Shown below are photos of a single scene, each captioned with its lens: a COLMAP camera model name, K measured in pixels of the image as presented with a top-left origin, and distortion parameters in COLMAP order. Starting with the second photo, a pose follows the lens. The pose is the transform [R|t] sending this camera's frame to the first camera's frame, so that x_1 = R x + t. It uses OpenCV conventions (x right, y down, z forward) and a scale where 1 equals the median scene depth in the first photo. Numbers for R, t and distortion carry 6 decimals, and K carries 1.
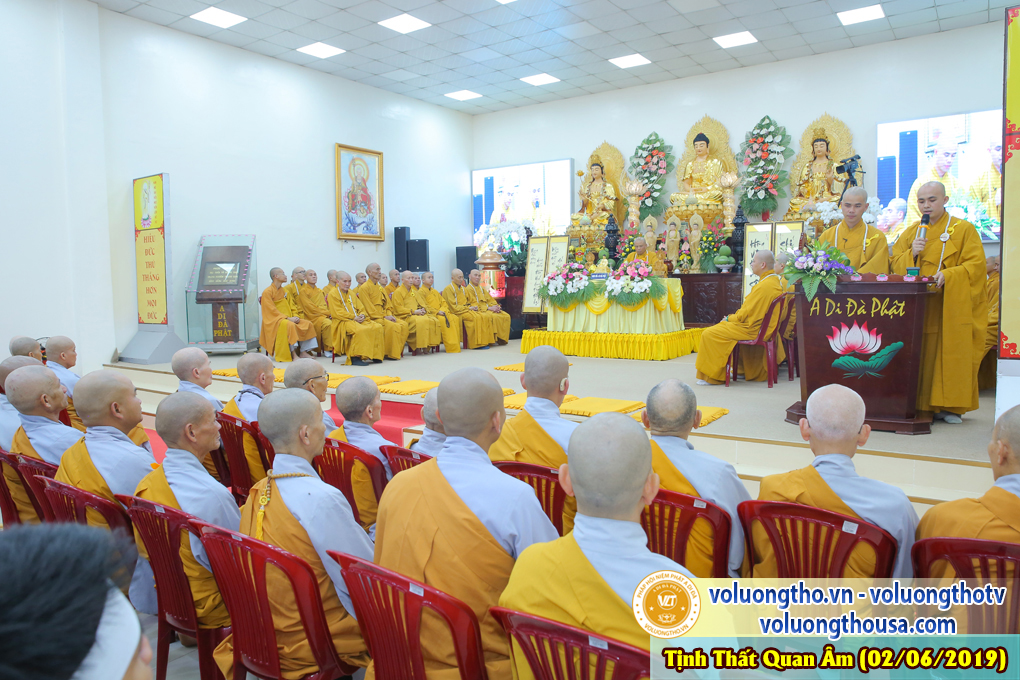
lens RADIAL K [[714.8, 0, 507.4], [0, 714.8, 337.1], [0, 0, 1]] dist [-0.112561, 0.091590]
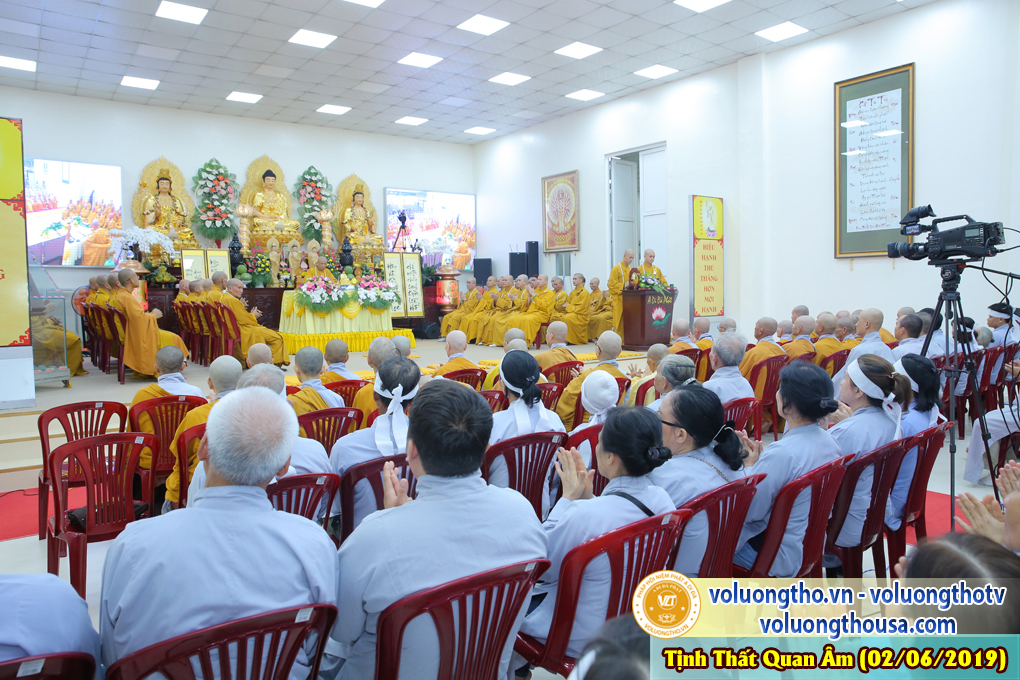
lens RADIAL K [[694.7, 0, 508.7], [0, 694.7, 338.0], [0, 0, 1]] dist [-0.110779, 0.087205]
pose [[0.308533, -0.047585, 0.950023, -0.737755], [0.078680, 0.996602, 0.024366, -0.003709], [-0.947954, 0.067230, 0.311229, 0.289826]]
